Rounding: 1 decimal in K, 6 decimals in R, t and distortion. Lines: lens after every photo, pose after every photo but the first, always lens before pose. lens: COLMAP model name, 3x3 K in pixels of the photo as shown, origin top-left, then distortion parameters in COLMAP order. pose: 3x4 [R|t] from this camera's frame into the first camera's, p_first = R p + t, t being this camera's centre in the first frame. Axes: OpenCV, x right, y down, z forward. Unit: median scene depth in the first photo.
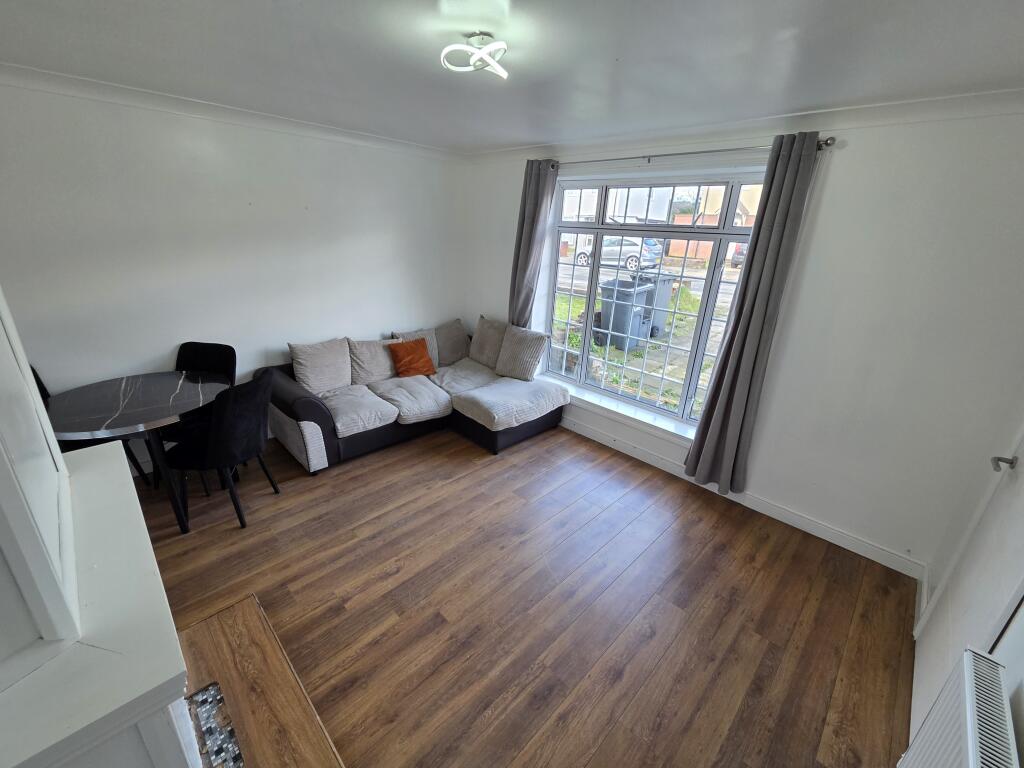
lens RADIAL K [[419.2, 0, 513.2], [0, 419.2, 383.6], [0, 0, 1]] dist [0.004582, 0.000054]
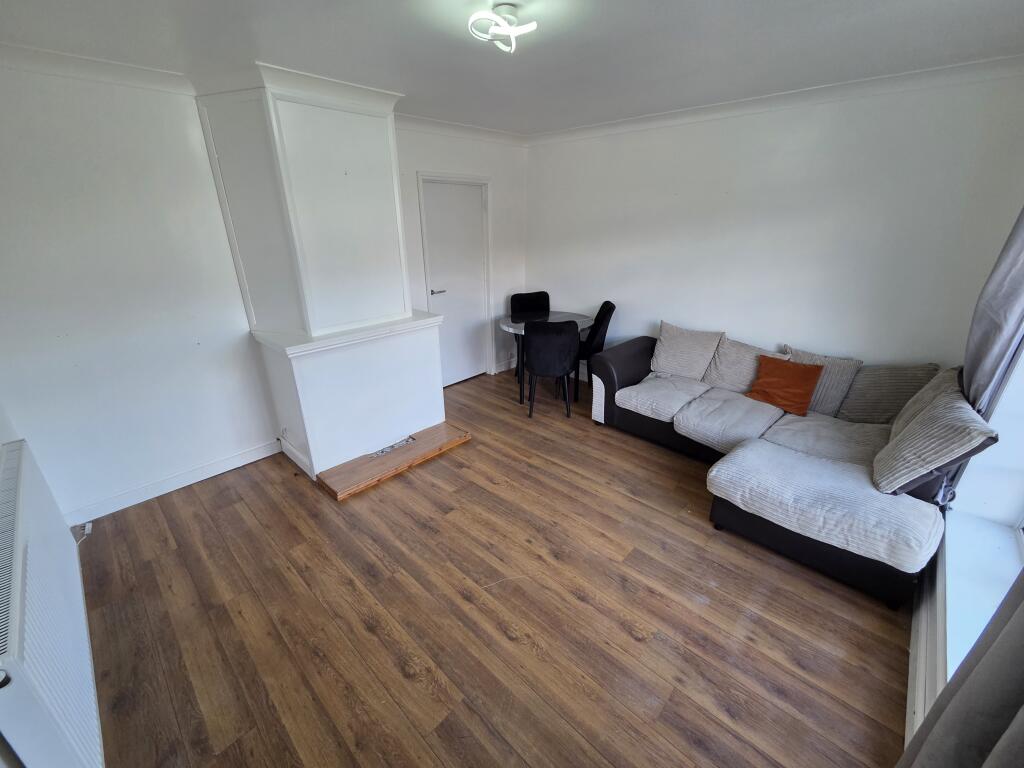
lens RADIAL K [[419.2, 0, 512.9], [0, 419.2, 389.0], [0, 0, 1]] dist [0.004582, 0.000054]
pose [[0.027651, 0.339613, -0.940159, 0.760280], [-0.341098, 0.887274, 0.310478, -0.199861], [0.939621, 0.312101, 0.140376, 0.735295]]
